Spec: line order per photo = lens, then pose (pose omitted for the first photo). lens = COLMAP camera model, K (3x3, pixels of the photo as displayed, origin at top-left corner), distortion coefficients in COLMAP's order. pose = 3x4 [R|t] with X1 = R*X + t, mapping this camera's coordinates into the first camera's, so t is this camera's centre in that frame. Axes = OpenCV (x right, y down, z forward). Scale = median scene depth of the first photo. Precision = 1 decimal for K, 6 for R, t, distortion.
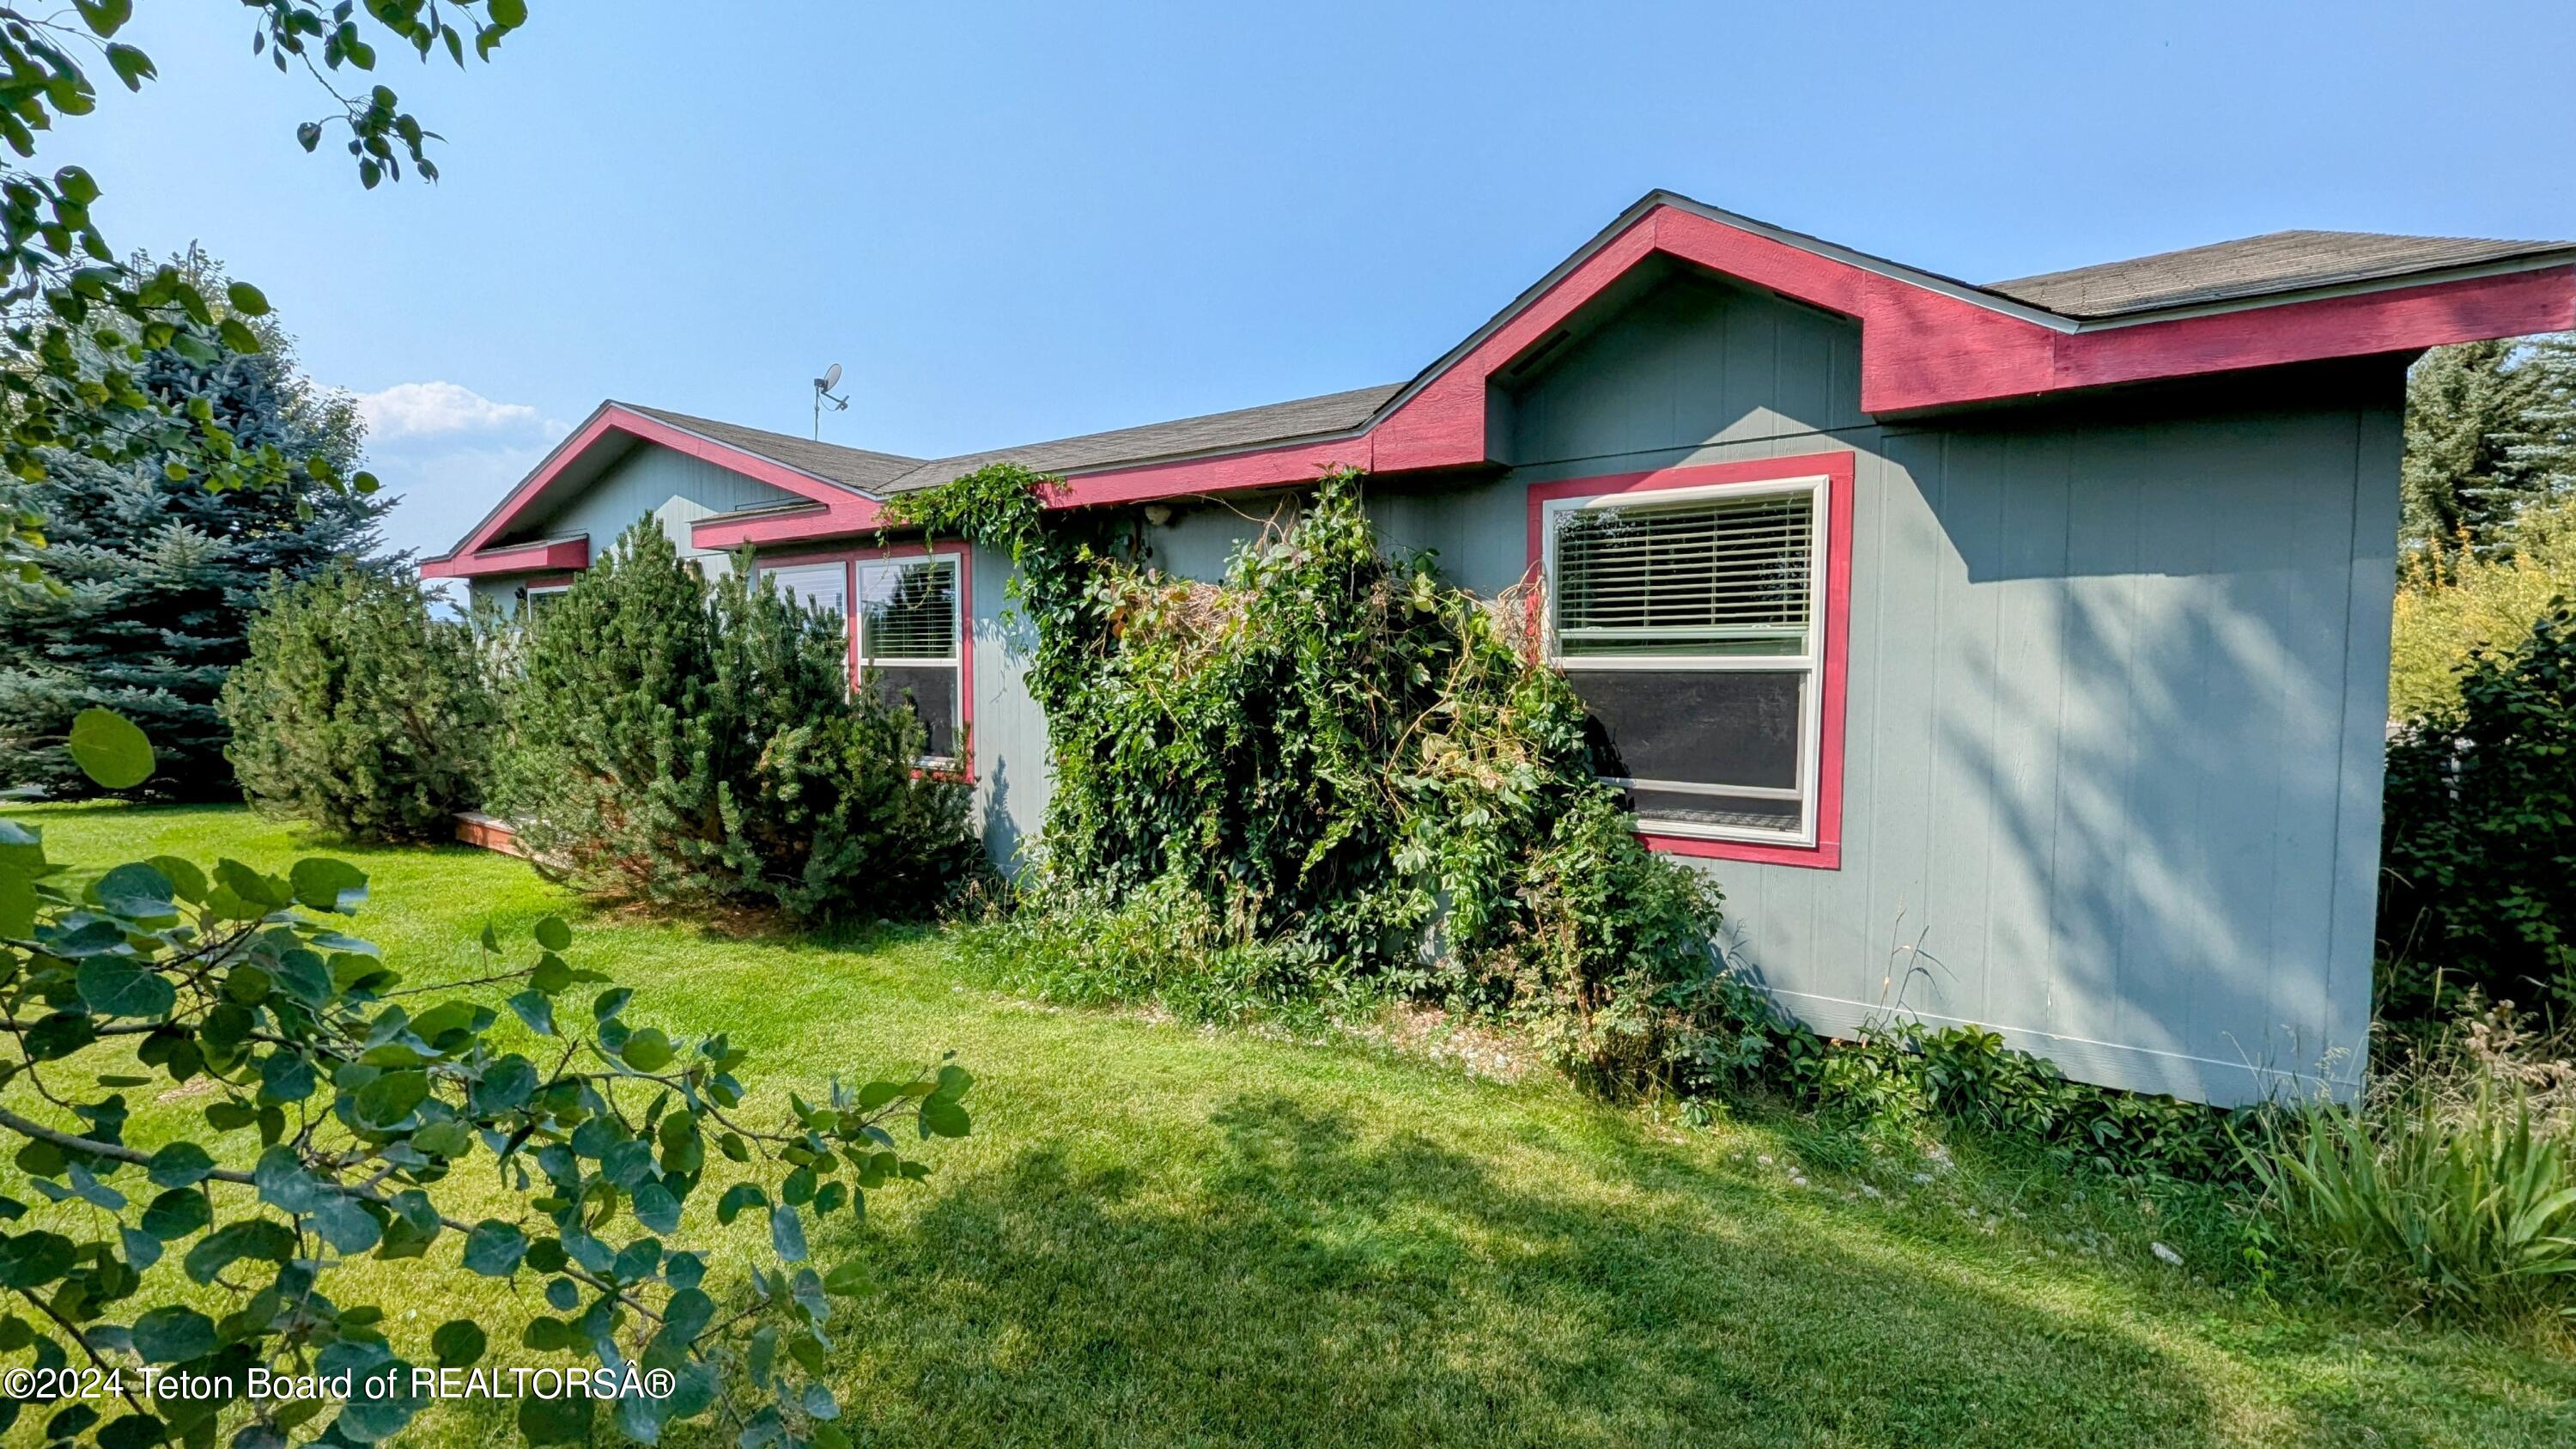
lens RADIAL K [[1062.1, 0, 1288.0], [0, 1062.1, 724.5], [0, 0, 1]] dist [-0.000705, 0.000038]
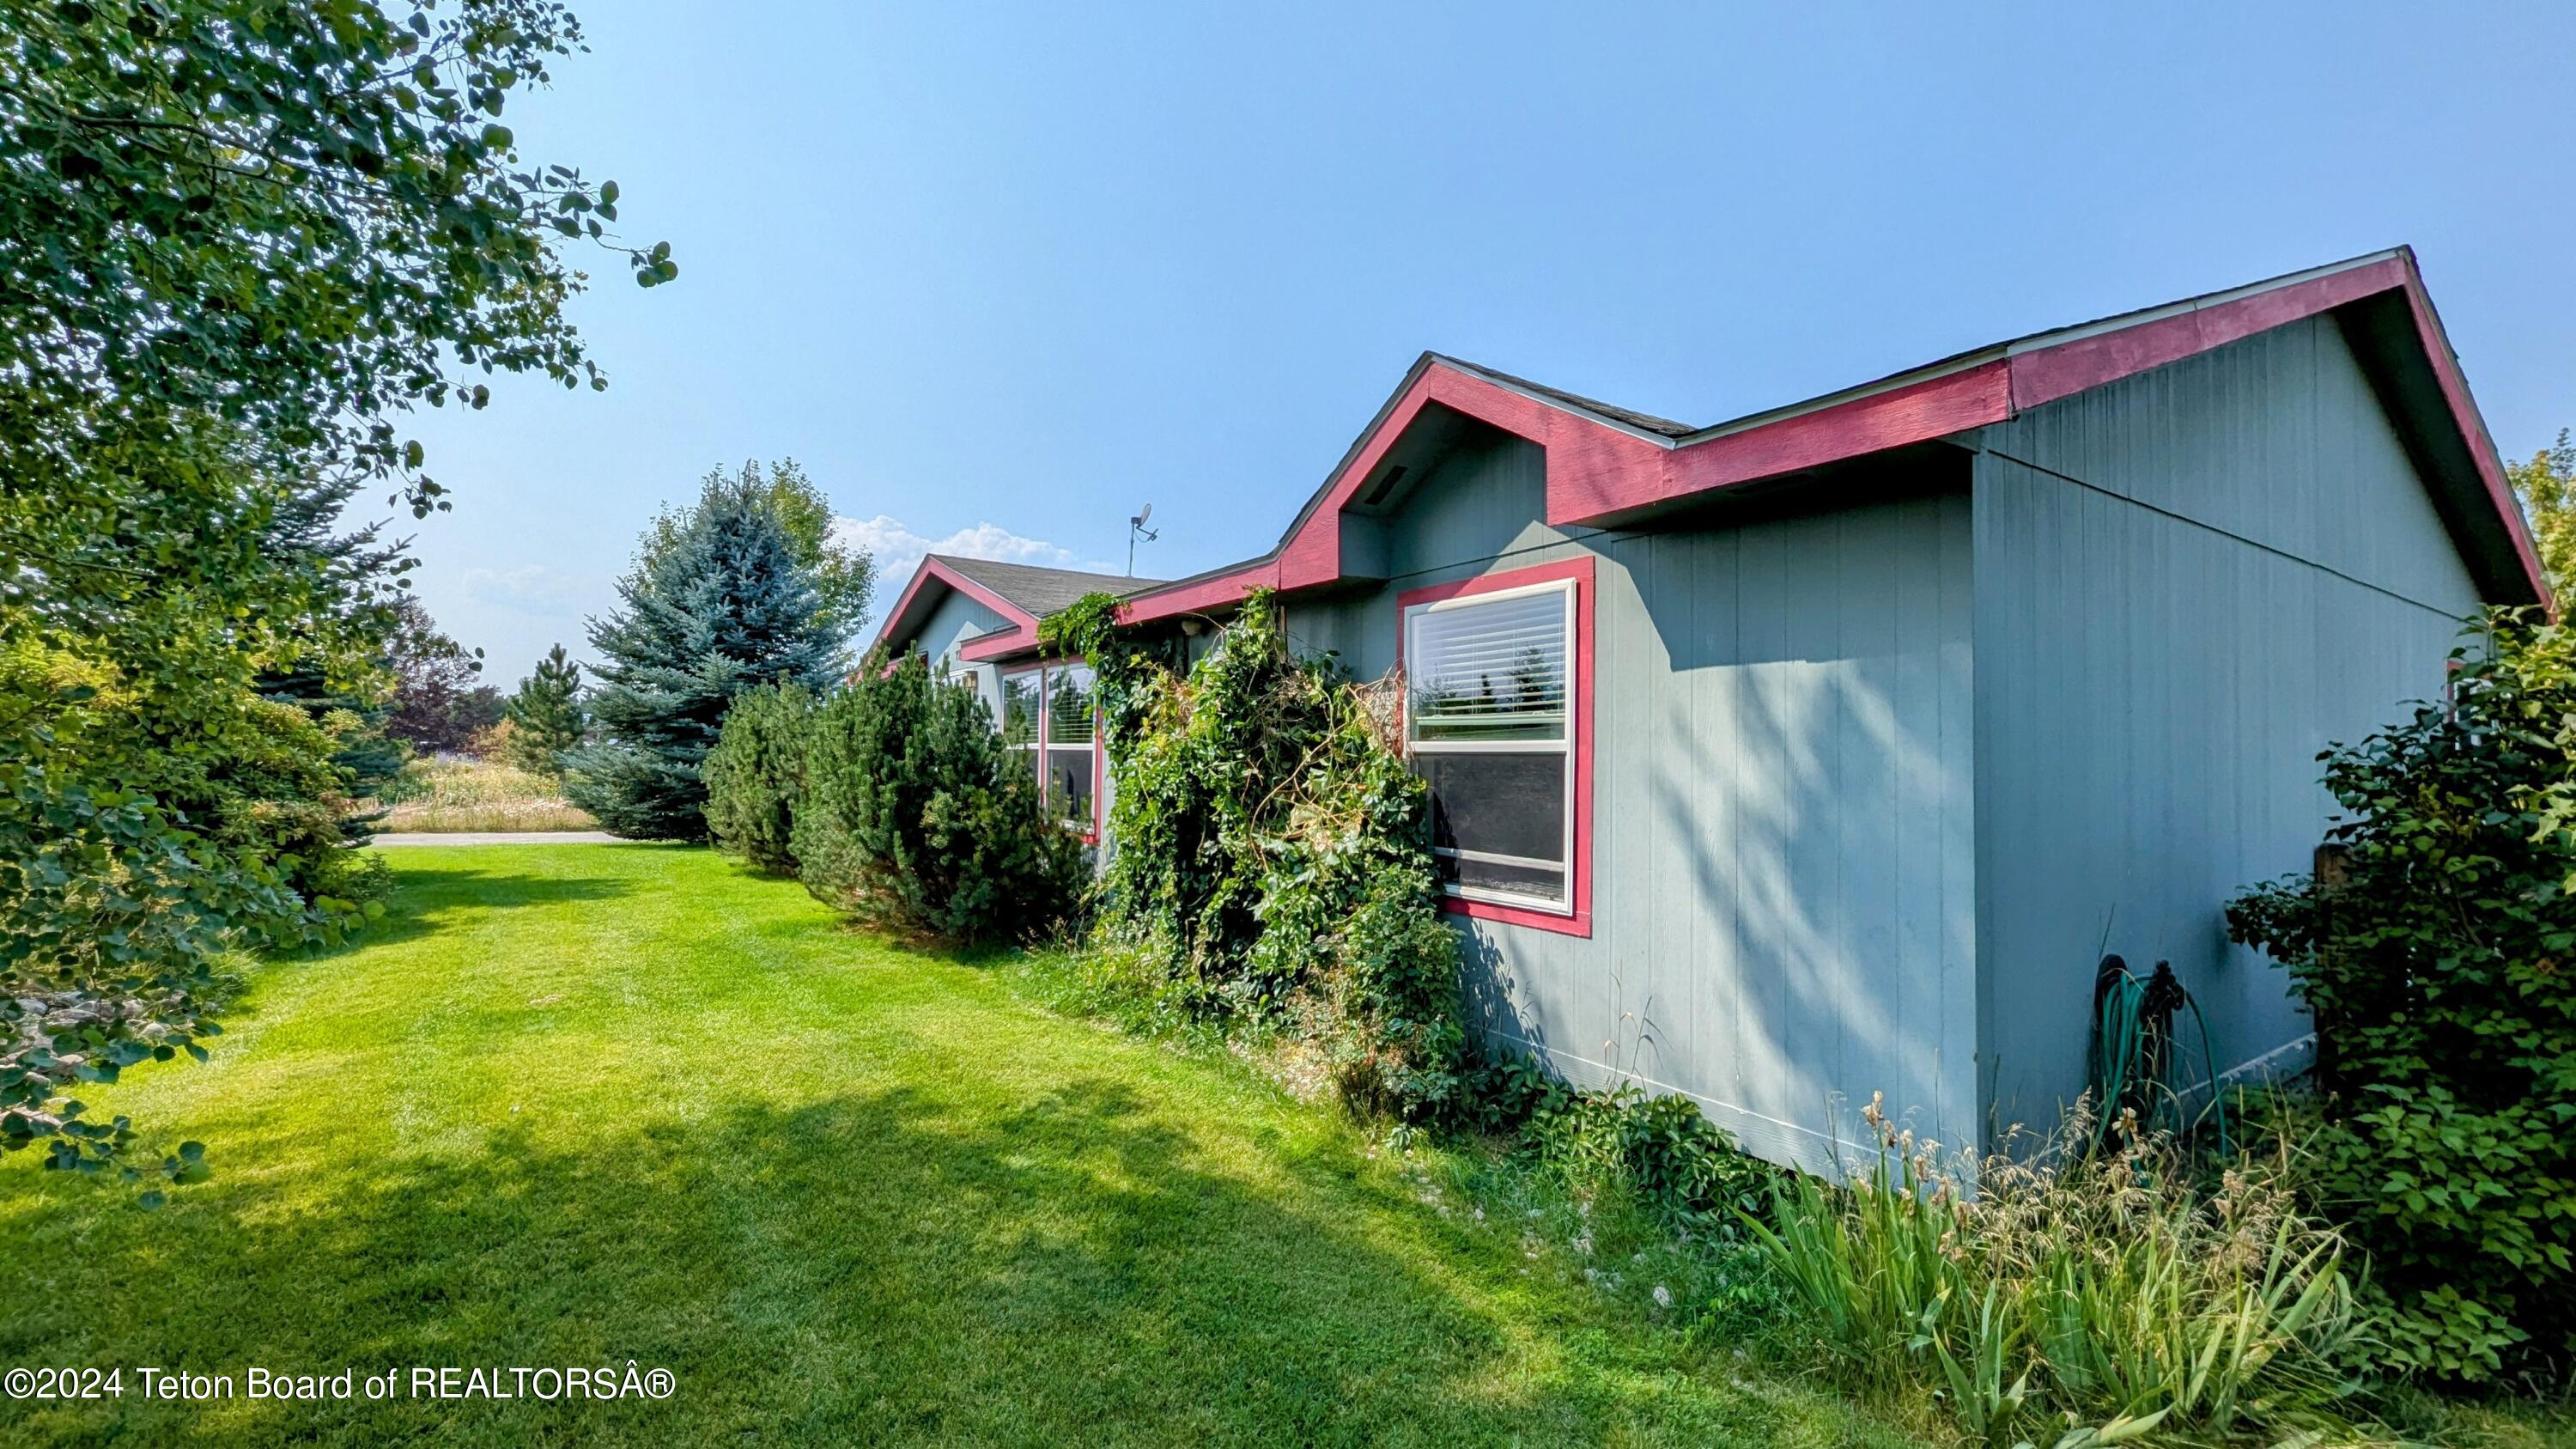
lens RADIAL K [[1062.1, 0, 1288.0], [0, 1062.1, 724.5], [0, 0, 1]] dist [-0.000705, 0.000038]
pose [[0.926405, -0.002696, -0.376519, 0.557494], [-0.030561, 0.996137, -0.082327, 0.016921], [0.375286, 0.087775, 0.922744, -0.109466]]
